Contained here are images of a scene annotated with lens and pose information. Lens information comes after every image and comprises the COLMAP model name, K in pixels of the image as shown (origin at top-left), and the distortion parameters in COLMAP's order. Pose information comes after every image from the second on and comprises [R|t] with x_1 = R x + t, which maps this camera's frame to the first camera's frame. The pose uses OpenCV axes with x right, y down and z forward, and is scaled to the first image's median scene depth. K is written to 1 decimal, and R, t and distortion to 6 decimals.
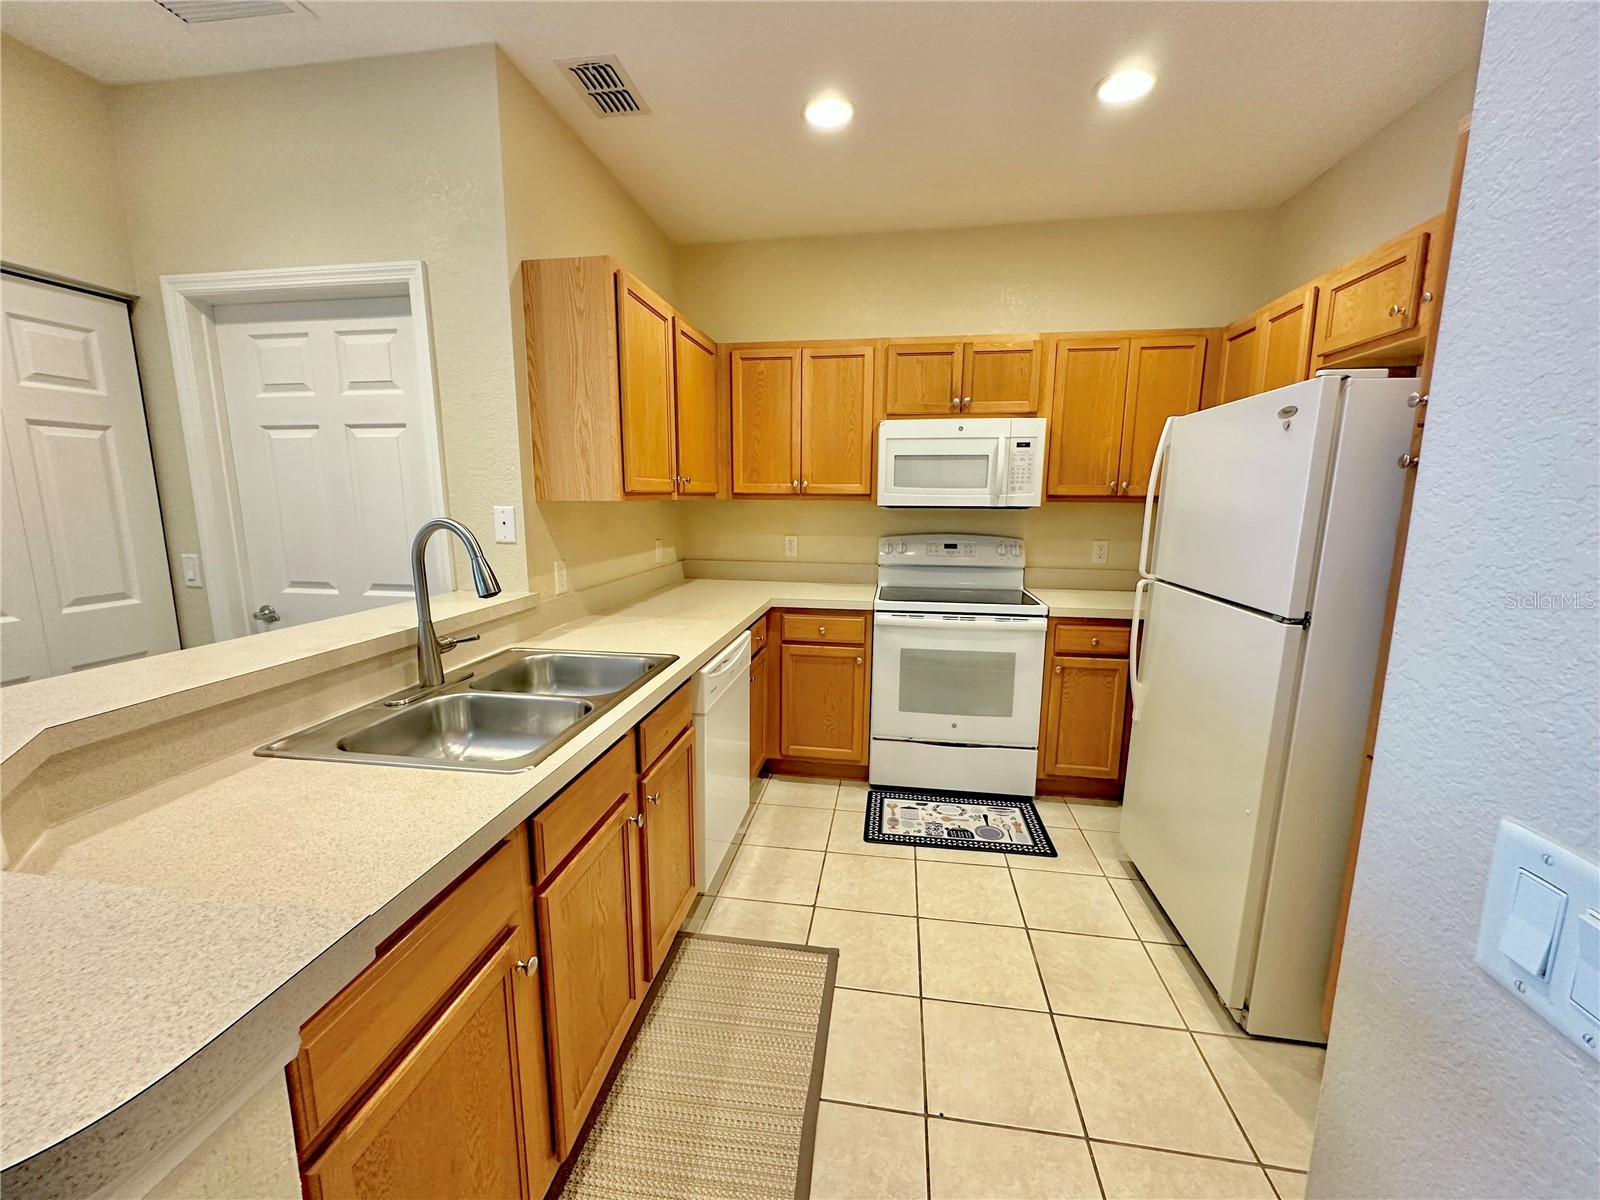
lens RADIAL K [[638.4, 0, 798.9], [0, 638.4, 600.8], [0, 0, 1]] dist [-0.004816, 0.000837]
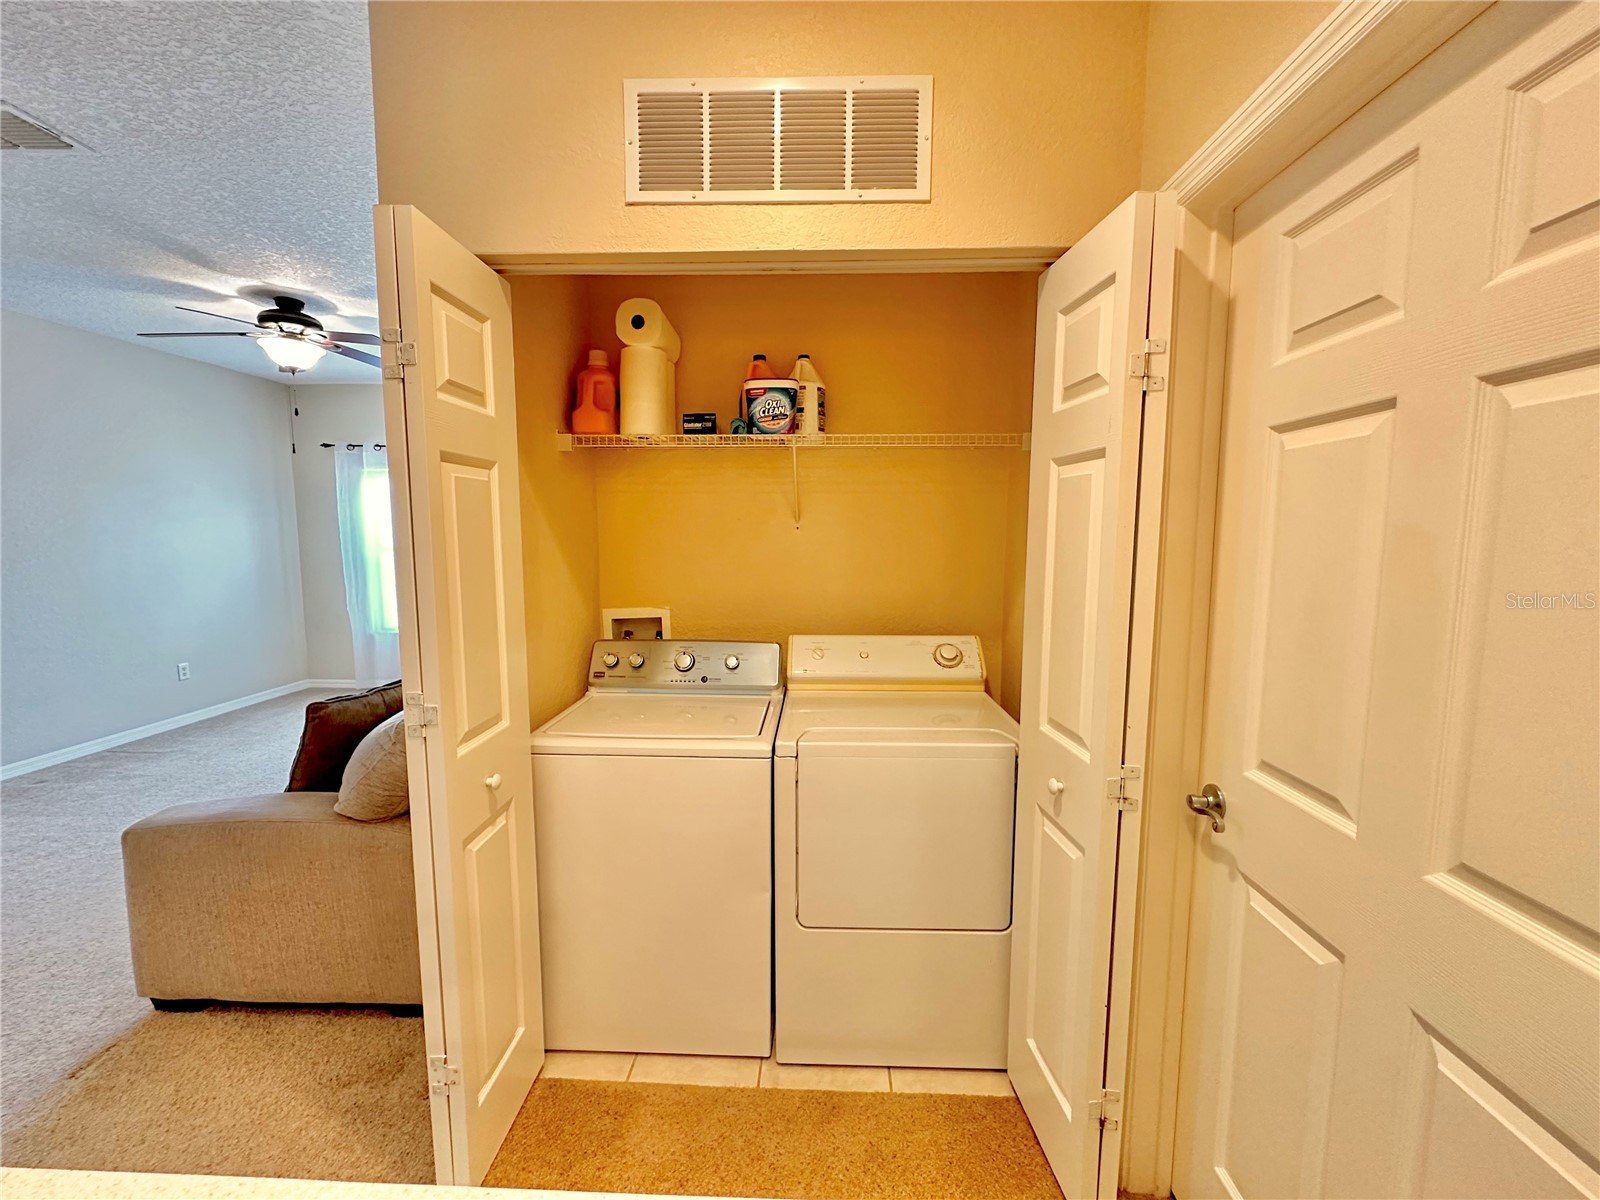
lens RADIAL K [[638.4, 0, 801.6], [0, 638.4, 599.7], [0, 0, 1]] dist [-0.004816, 0.000837]
pose [[0.120028, 0.099958, -0.987726, -0.387295], [-0.161965, 0.983560, 0.079854, -0.123186], [0.979470, 0.150392, 0.134244, 0.582362]]
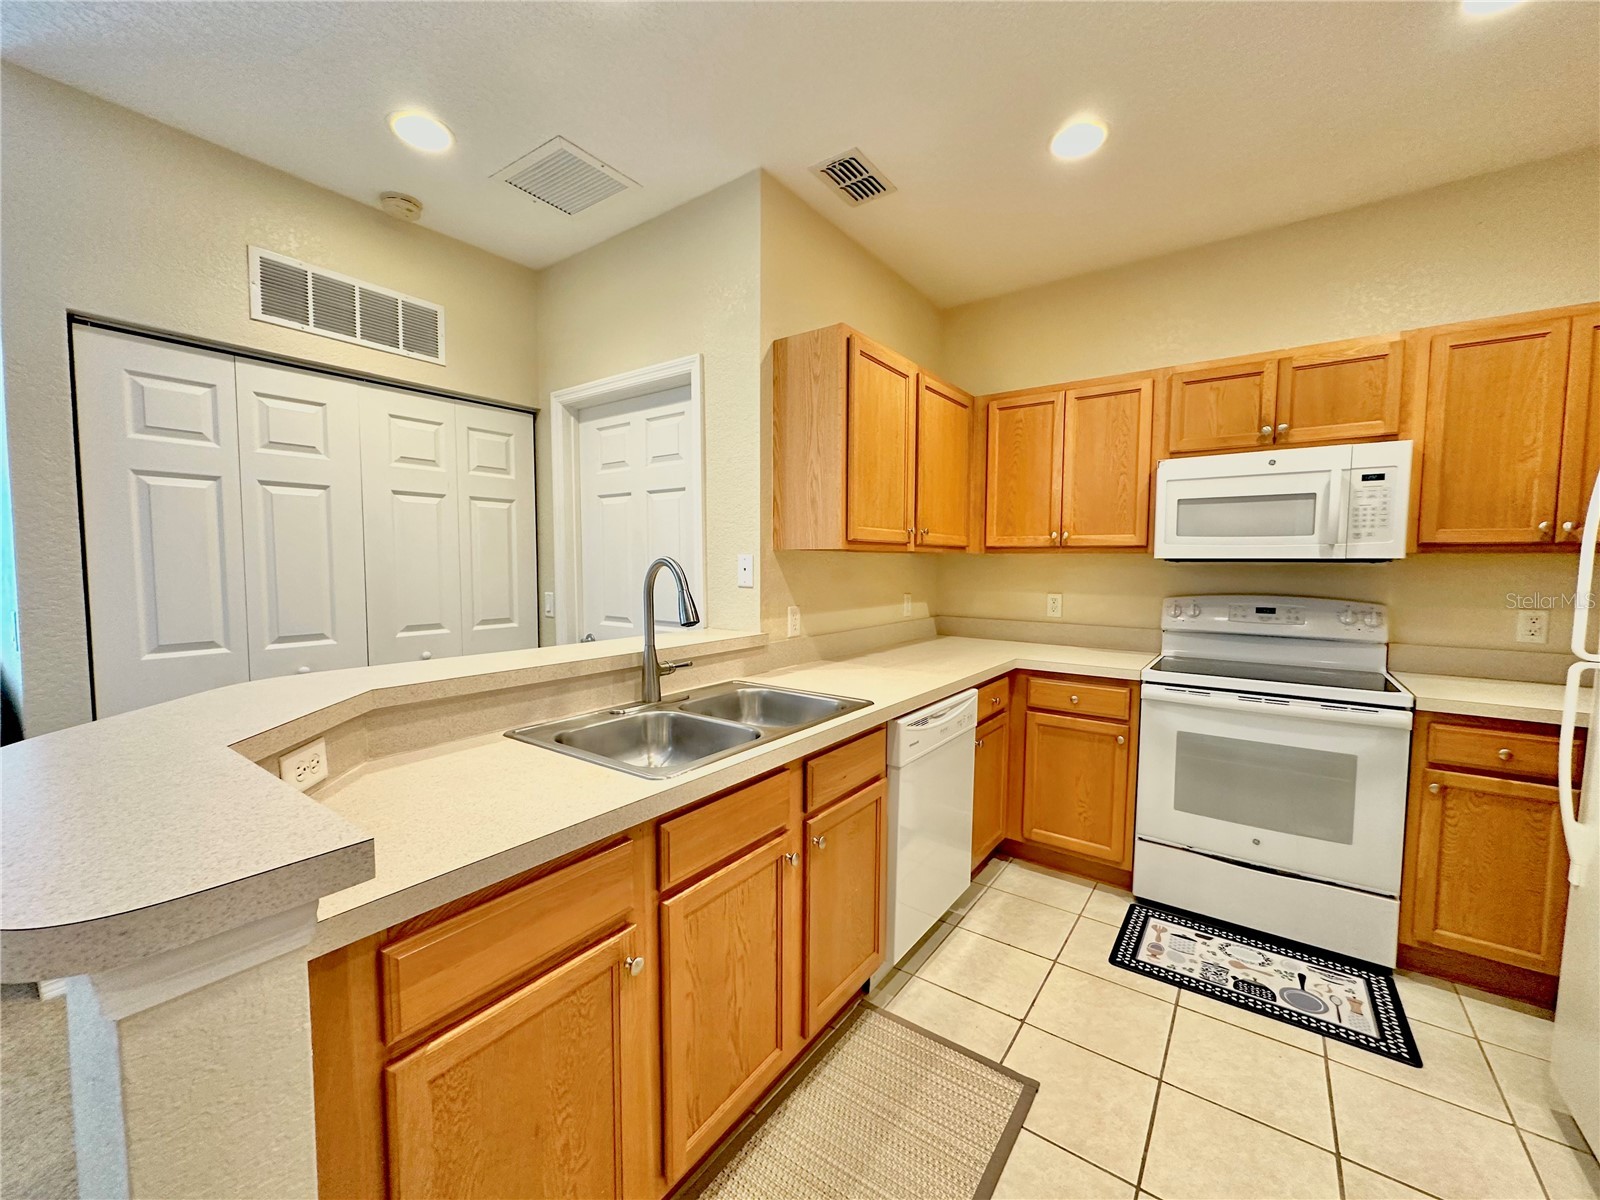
lens RADIAL K [[638.4, 0, 797.2], [0, 638.4, 599.9], [0, 0, 1]] dist [-0.004816, 0.000837]
pose [[0.887184, 0.027798, -0.460578, 0.117809], [-0.075879, 0.993383, -0.086207, 0.018385], [0.455134, 0.111430, 0.883423, 0.051860]]
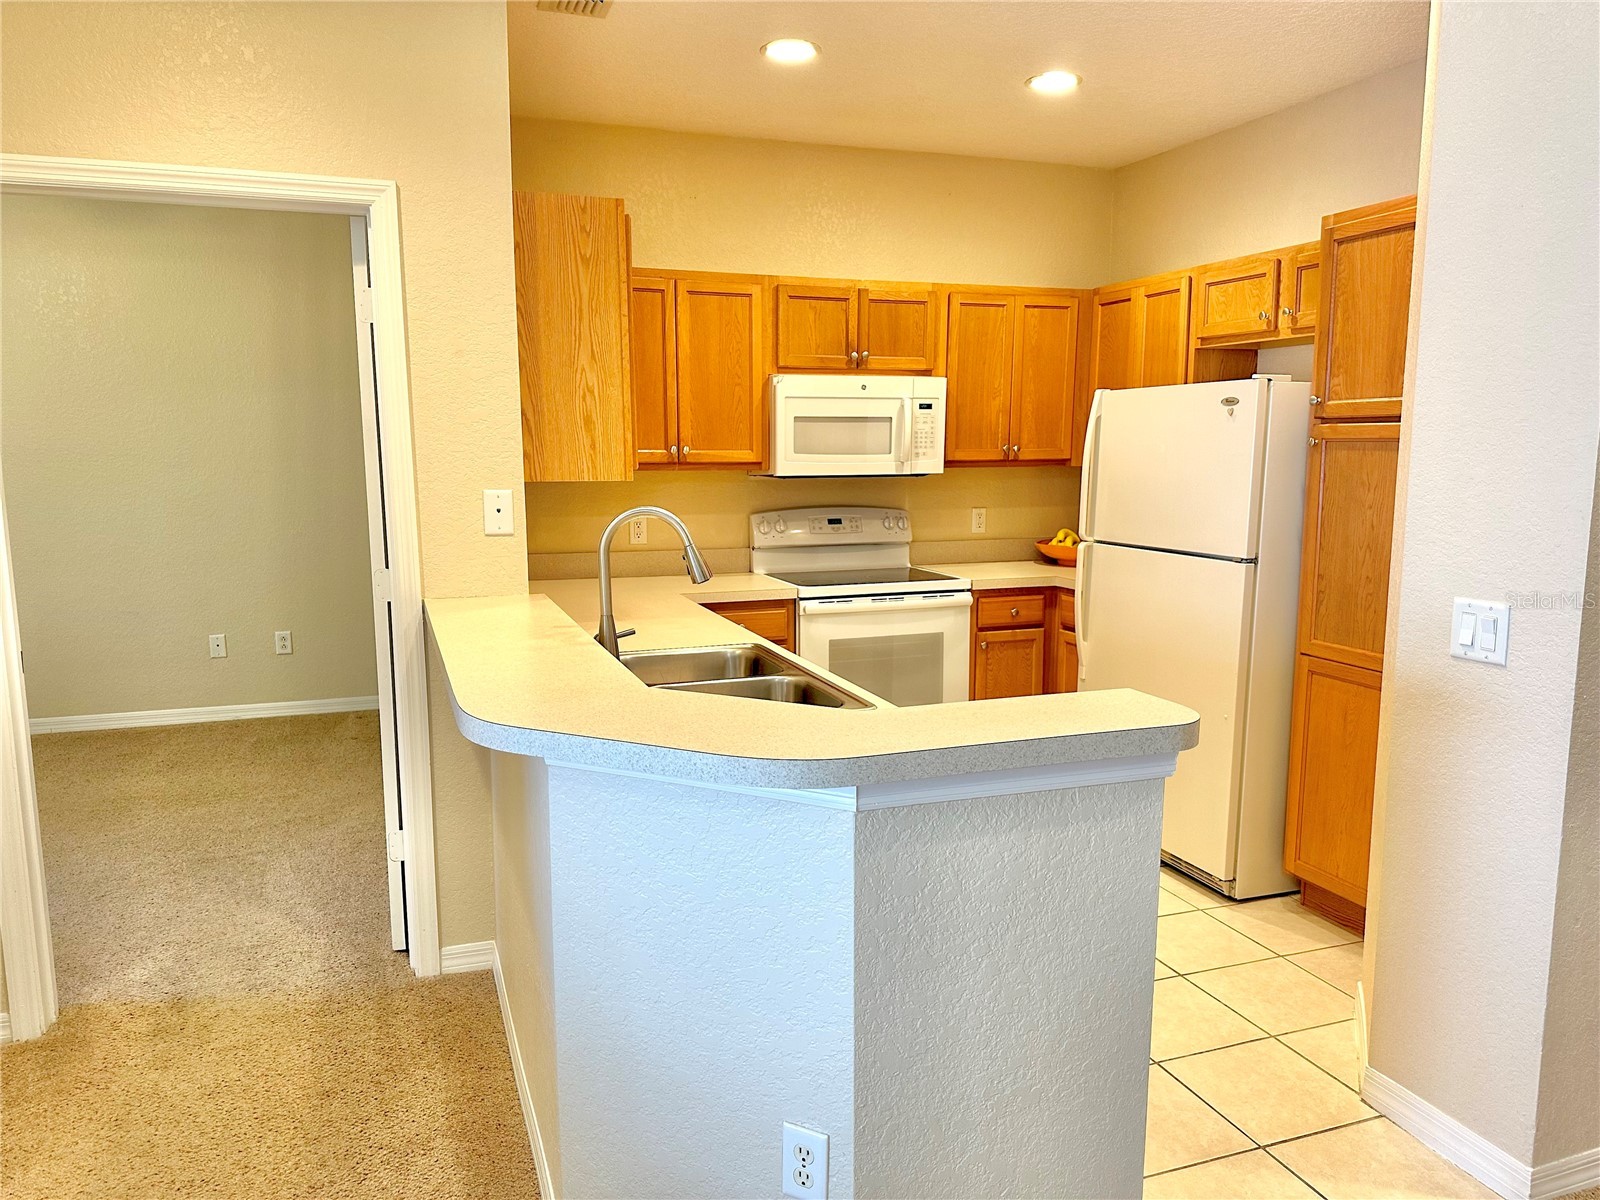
lens RADIAL K [[1114.8, 0, 803.1], [0, 1114.8, 620.4], [0, 0, 1]] dist [0.089638, -0.012480]
pose [[0.874980, -0.081815, 0.477196, -0.707553], [0.083888, 0.996330, 0.017005, 0.023008], [-0.476836, 0.025152, 0.878632, -0.380403]]
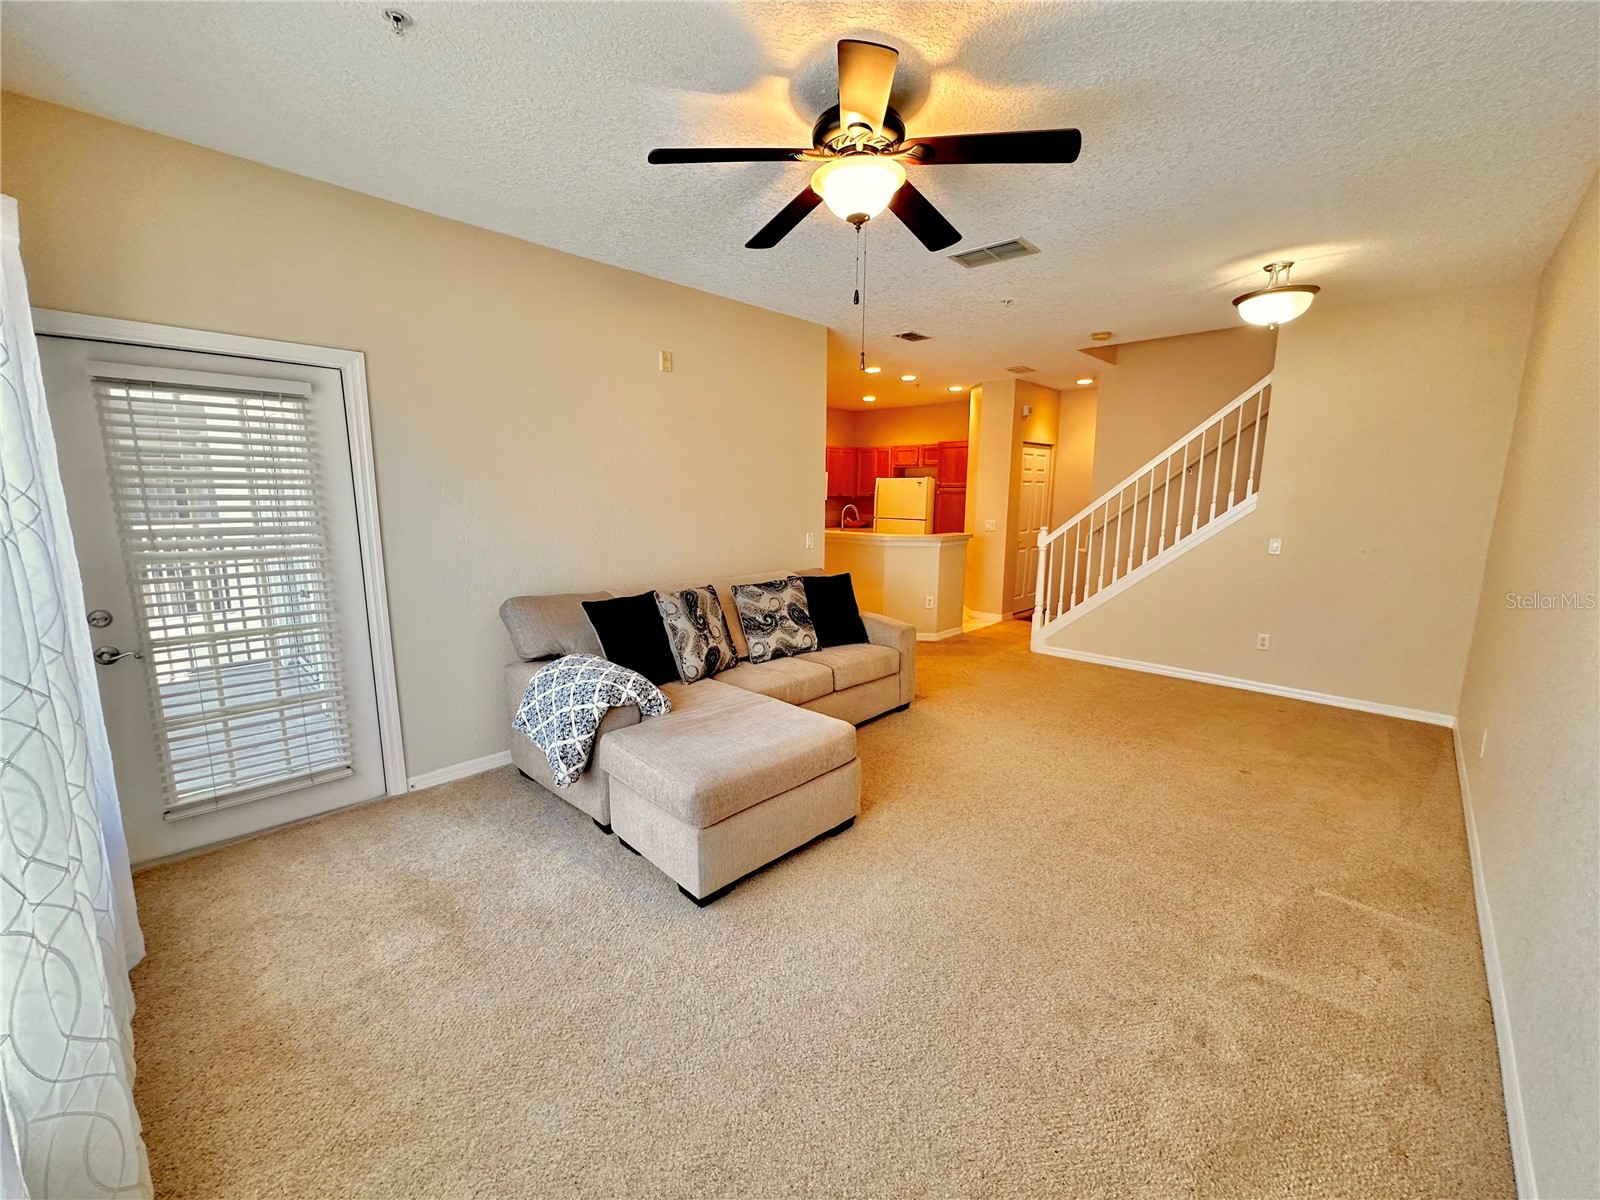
lens RADIAL K [[638.4, 0, 807.2], [0, 638.4, 600.8], [0, 0, 1]] dist [-0.004816, 0.000837]
pose [[0.573412, -0.142102, 0.806849, -2.755437], [0.125245, 0.988471, 0.085080, 0.079115], [-0.809637, 0.052268, 0.584599, -0.863935]]
